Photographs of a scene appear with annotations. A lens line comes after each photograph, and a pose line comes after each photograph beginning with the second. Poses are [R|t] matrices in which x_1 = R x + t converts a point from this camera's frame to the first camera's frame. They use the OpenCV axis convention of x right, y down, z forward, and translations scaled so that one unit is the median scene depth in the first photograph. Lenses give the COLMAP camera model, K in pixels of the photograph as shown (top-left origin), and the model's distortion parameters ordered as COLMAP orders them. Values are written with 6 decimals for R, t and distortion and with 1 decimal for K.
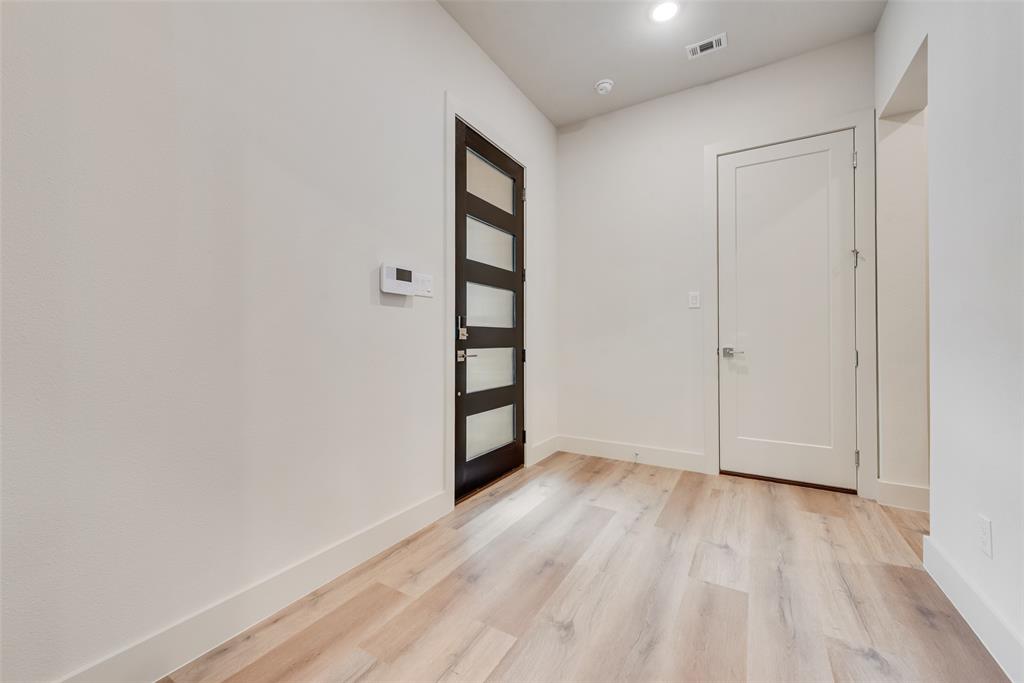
lens RADIAL K [[398.2, 0, 514.5], [0, 398.2, 335.9], [0, 0, 1]] dist [0.007710, -0.001156]
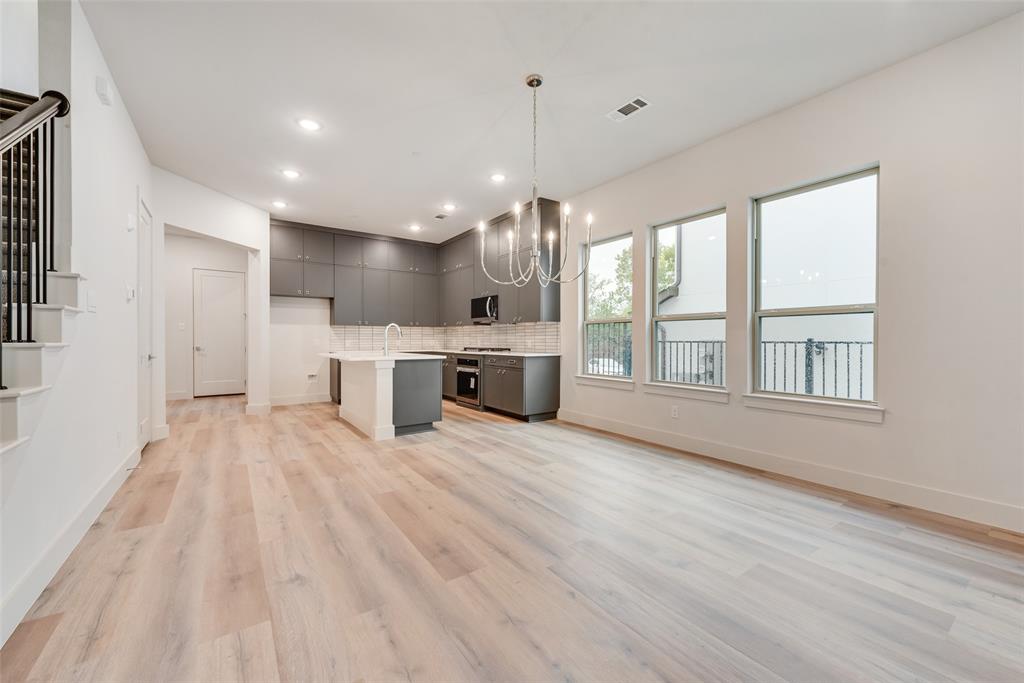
lens RADIAL K [[398.2, 0, 507.8], [0, 398.2, 340.0], [0, 0, 1]] dist [0.007710, -0.001156]
pose [[0.407378, 0.001775, 0.913258, -0.954708], [-0.002430, 0.999997, -0.000859, -0.016047], [-0.913257, -0.001869, 0.407381, -1.781371]]
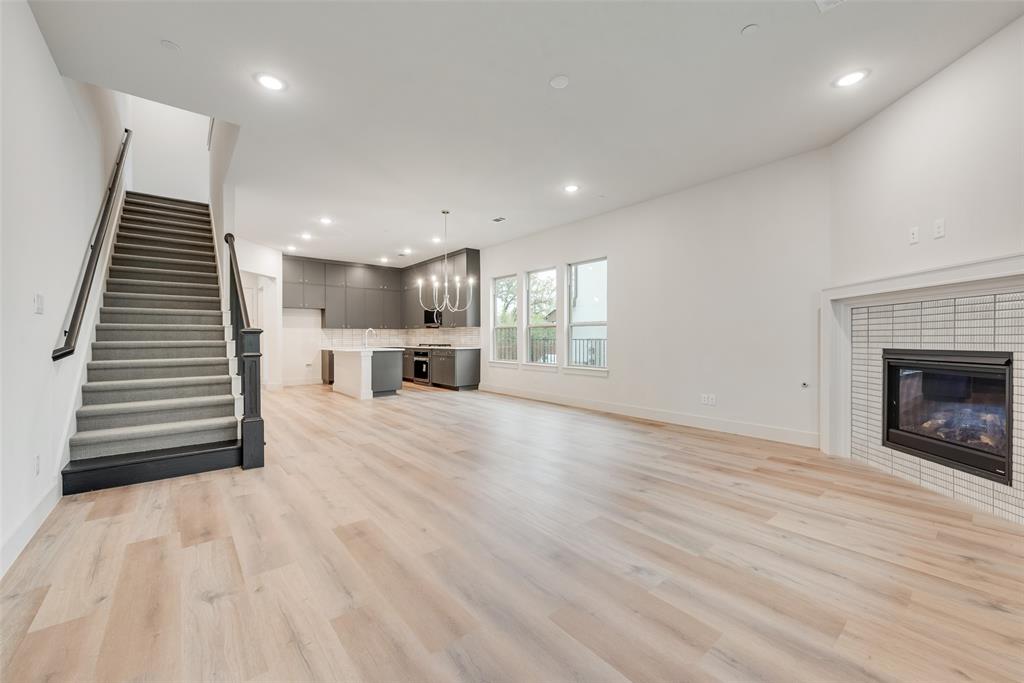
lens RADIAL K [[398.2, 0, 506.4], [0, 398.2, 339.7], [0, 0, 1]] dist [0.007710, -0.001156]
pose [[0.338523, -0.002241, 0.940955, -1.789327], [0.000372, 0.999997, 0.002248, -0.016566], [-0.940958, -0.000411, 0.338523, -2.389591]]
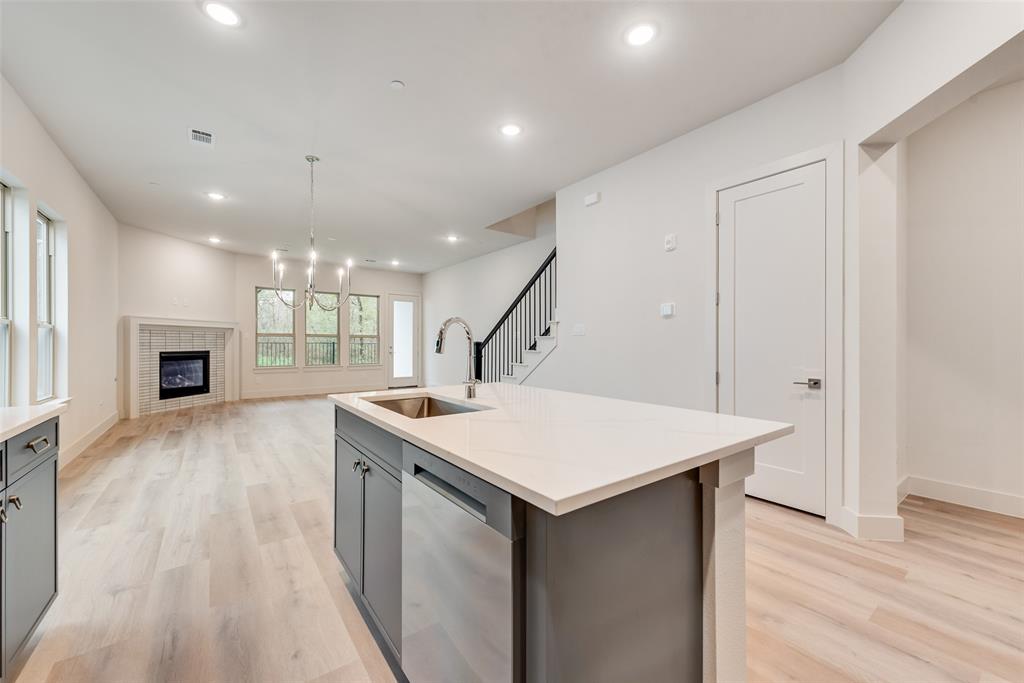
lens RADIAL K [[398.2, 0, 511.6], [0, 398.2, 337.7], [0, 0, 1]] dist [0.007710, -0.001156]
pose [[-0.375413, -0.011827, -0.926782, 0.930871], [-0.001961, 0.999926, -0.011966, -0.044897], [0.926856, -0.002674, -0.375408, -0.344750]]
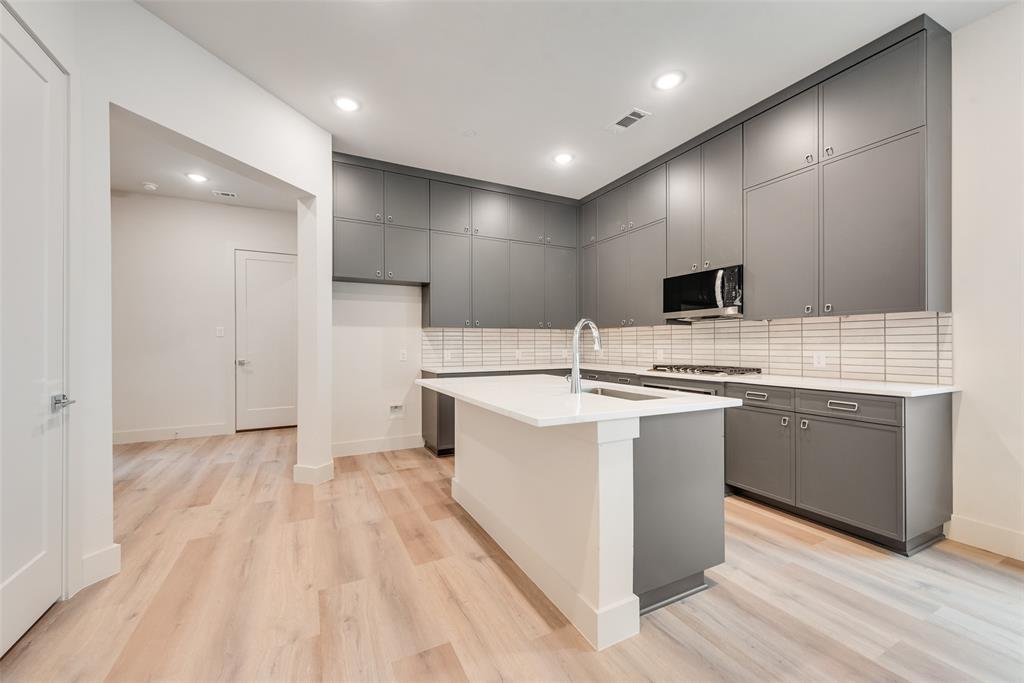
lens RADIAL K [[398.2, 0, 505.8], [0, 398.2, 342.9], [0, 0, 1]] dist [0.007710, -0.001156]
pose [[0.538263, 0.003618, 0.842769, -0.323041], [0.000276, 0.999990, -0.004469, -0.038073], [-0.842777, 0.002638, 0.538257, -0.933704]]
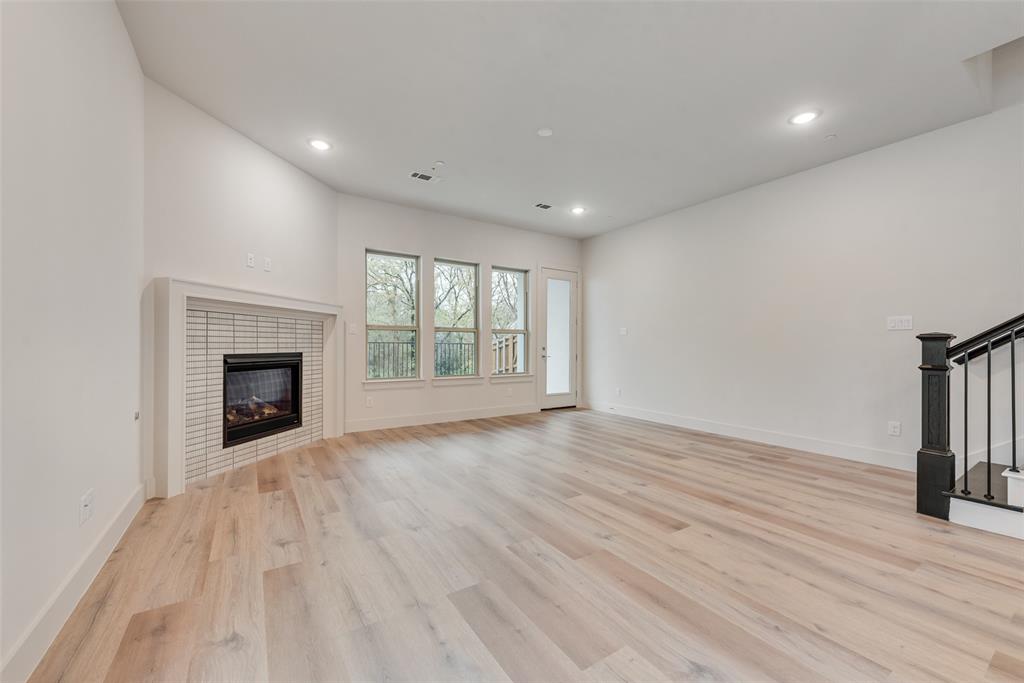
lens RADIAL K [[398.2, 0, 510.2], [0, 398.2, 339.4], [0, 0, 1]] dist [0.007710, -0.001156]
pose [[-0.437127, -0.015773, -0.899261, 0.271518], [-0.002464, 0.999863, -0.016340, -0.015327], [0.899396, -0.004927, -0.437107, -1.759220]]
